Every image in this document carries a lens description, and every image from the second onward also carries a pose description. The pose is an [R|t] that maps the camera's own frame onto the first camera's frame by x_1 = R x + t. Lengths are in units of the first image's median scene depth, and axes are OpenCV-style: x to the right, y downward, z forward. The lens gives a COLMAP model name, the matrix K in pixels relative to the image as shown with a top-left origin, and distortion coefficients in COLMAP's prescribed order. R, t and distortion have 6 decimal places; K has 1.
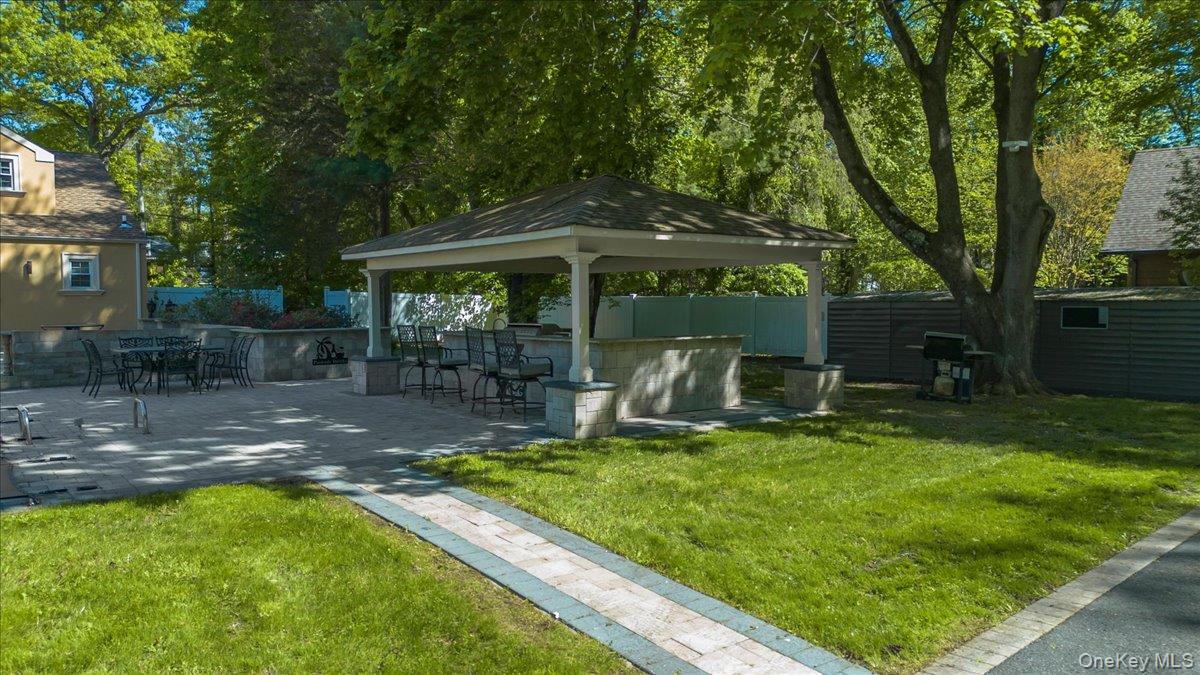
lens RADIAL K [[847.6, 0, 600.0], [0, 847.6, 337.5], [0, 0, 1]] dist [0.066533, 0.000119]
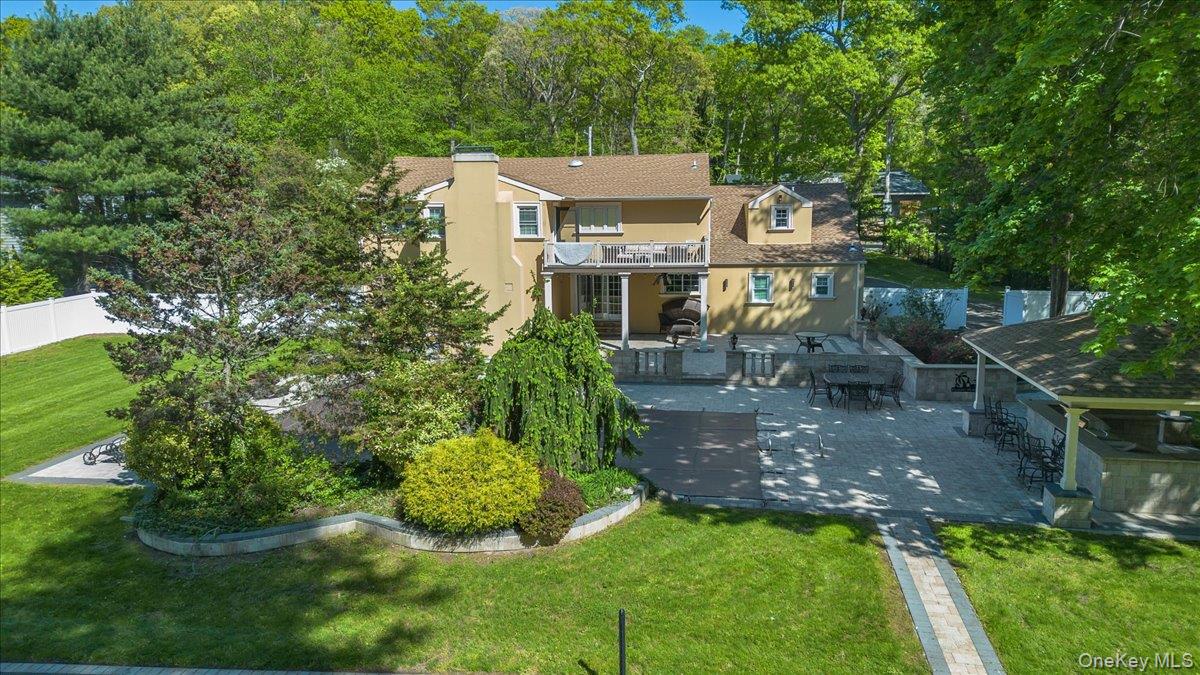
lens RADIAL K [[847.6, 0, 600.0], [0, 847.6, 337.5], [0, 0, 1]] dist [0.066533, 0.000119]
pose [[0.680525, 0.107314, -0.724824, 0.275798], [-0.022660, 0.991826, 0.125569, -0.215970], [0.732375, -0.069028, 0.677394, -0.358057]]
